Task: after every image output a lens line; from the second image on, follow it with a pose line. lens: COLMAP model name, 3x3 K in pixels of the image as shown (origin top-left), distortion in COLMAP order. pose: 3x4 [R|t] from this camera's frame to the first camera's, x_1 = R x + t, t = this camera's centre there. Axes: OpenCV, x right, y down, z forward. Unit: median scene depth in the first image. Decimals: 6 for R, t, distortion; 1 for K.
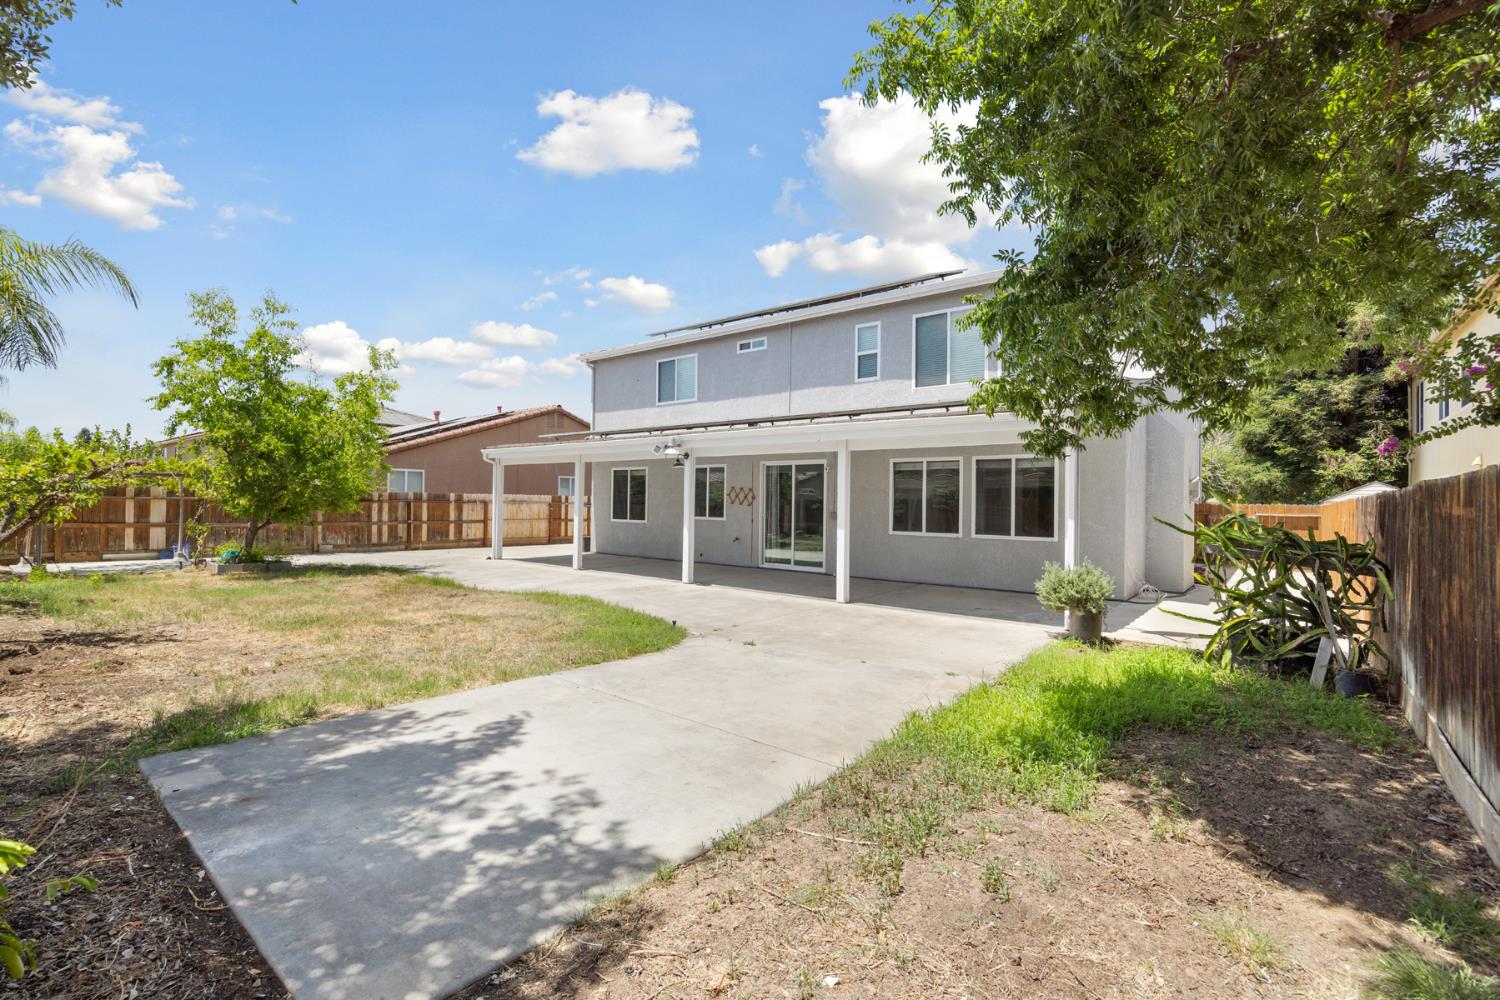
lens RADIAL K [[702.5, 0, 758.4], [0, 702.5, 493.4], [0, 0, 1]] dist [-0.005987, -0.001254]
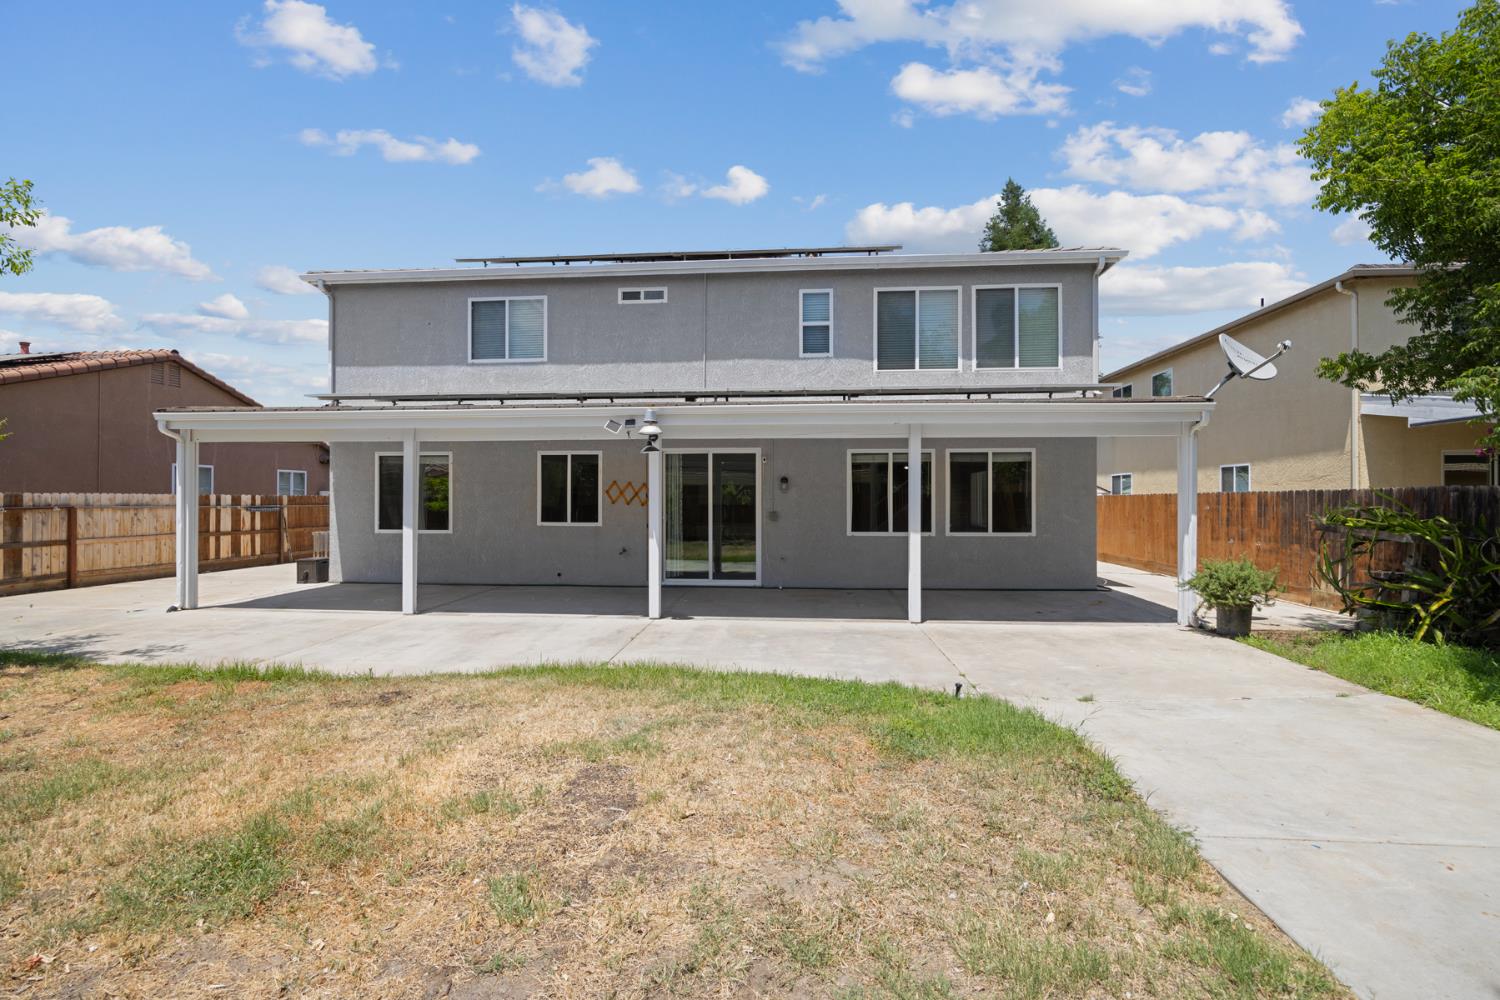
lens RADIAL K [[702.5, 0, 751.0], [0, 702.5, 496.0], [0, 0, 1]] dist [-0.005987, -0.001254]
pose [[0.817428, -0.010896, 0.575927, -0.349815], [0.004323, 0.999909, 0.012781, -0.002436], [-0.576014, -0.007957, 0.817401, 0.302689]]
